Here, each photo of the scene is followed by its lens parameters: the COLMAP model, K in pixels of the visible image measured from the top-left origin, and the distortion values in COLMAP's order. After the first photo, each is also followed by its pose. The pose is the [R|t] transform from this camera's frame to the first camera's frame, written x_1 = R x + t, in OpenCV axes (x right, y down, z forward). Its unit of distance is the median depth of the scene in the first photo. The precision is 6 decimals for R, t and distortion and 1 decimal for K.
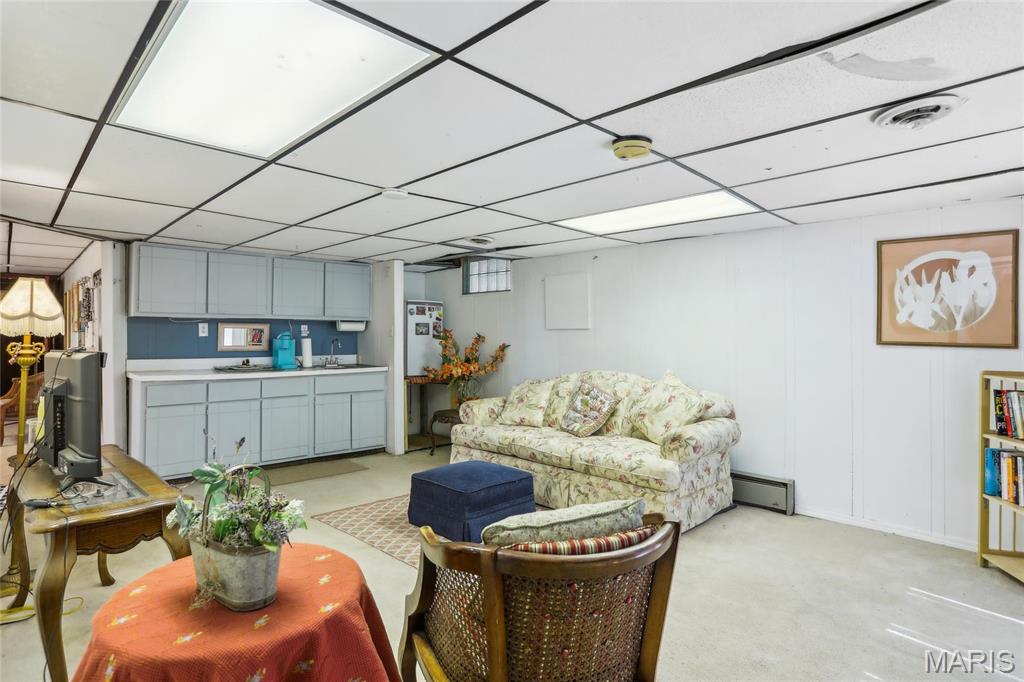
lens RADIAL K [[535.3, 0, 505.0], [0, 535.3, 336.8], [0, 0, 1]] dist [-0.092132, 0.052725]
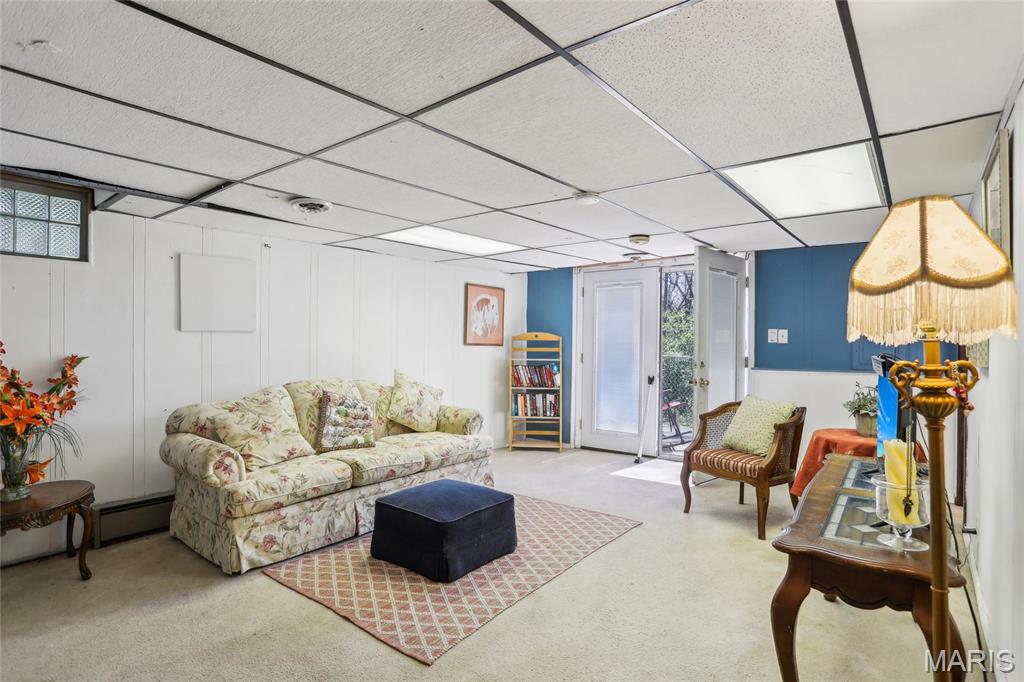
lens RADIAL K [[542.4, 0, 497.6], [0, 542.4, 346.5], [0, 0, 1]] dist [-0.078677, 0.055416]
pose [[-0.104808, -0.013687, 0.994398, -1.029640], [-0.001465, 0.999906, 0.013608, -0.004081], [-0.994491, -0.000031, -0.104818, 1.087243]]
